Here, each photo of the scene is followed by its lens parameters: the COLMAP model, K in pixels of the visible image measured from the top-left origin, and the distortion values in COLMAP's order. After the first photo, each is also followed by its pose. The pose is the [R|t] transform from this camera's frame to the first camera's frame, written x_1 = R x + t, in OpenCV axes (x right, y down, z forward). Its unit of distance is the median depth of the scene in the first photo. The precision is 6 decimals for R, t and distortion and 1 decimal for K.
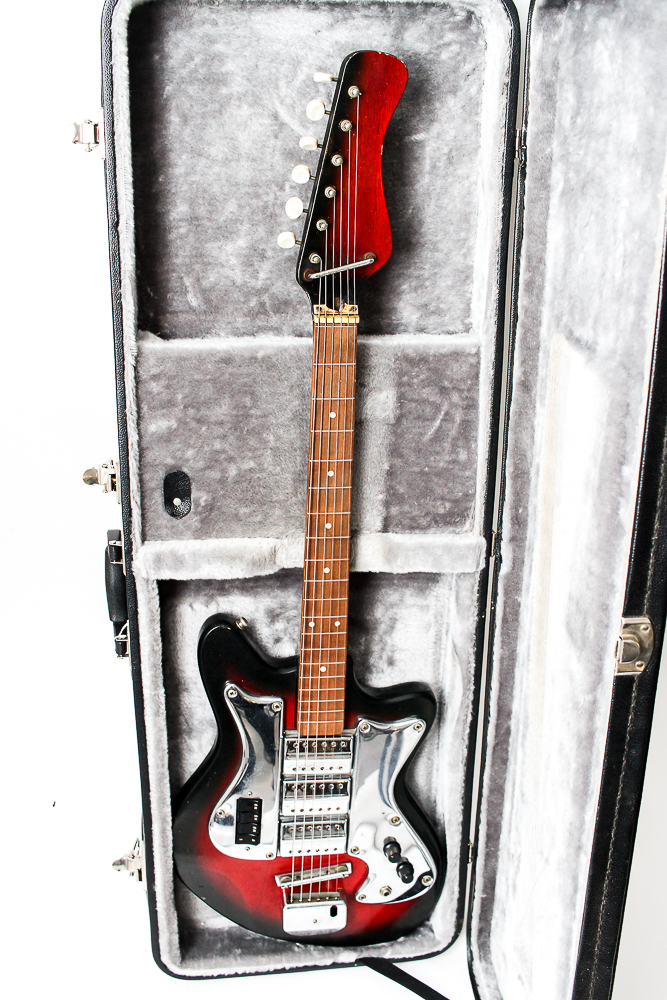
lens RADIAL K [[1117.0, 0, 355.4], [0, 1117.0, 499.5], [0, 0, 1]] dist [-0.113359, 0.018395]
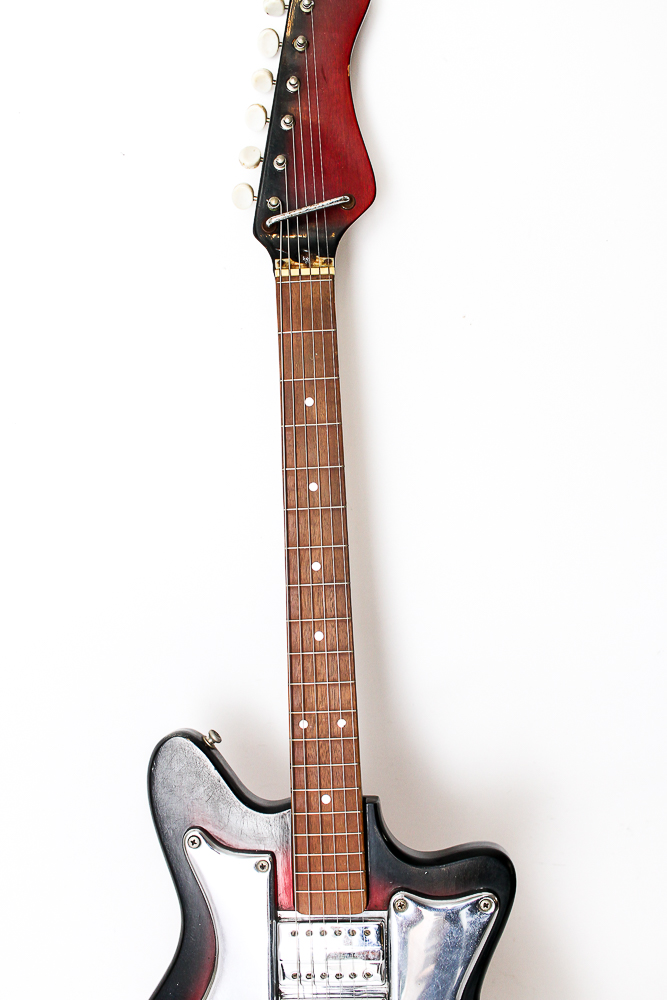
lens RADIAL K [[1117.0, 0, 355.4], [0, 1117.0, 499.5], [0, 0, 1]] dist [-0.113359, 0.018395]
pose [[0.979565, -0.093682, -0.177976, 0.127692], [0.015333, 0.917105, -0.398351, 0.262325], [0.200541, 0.387482, 0.899801, 0.359076]]
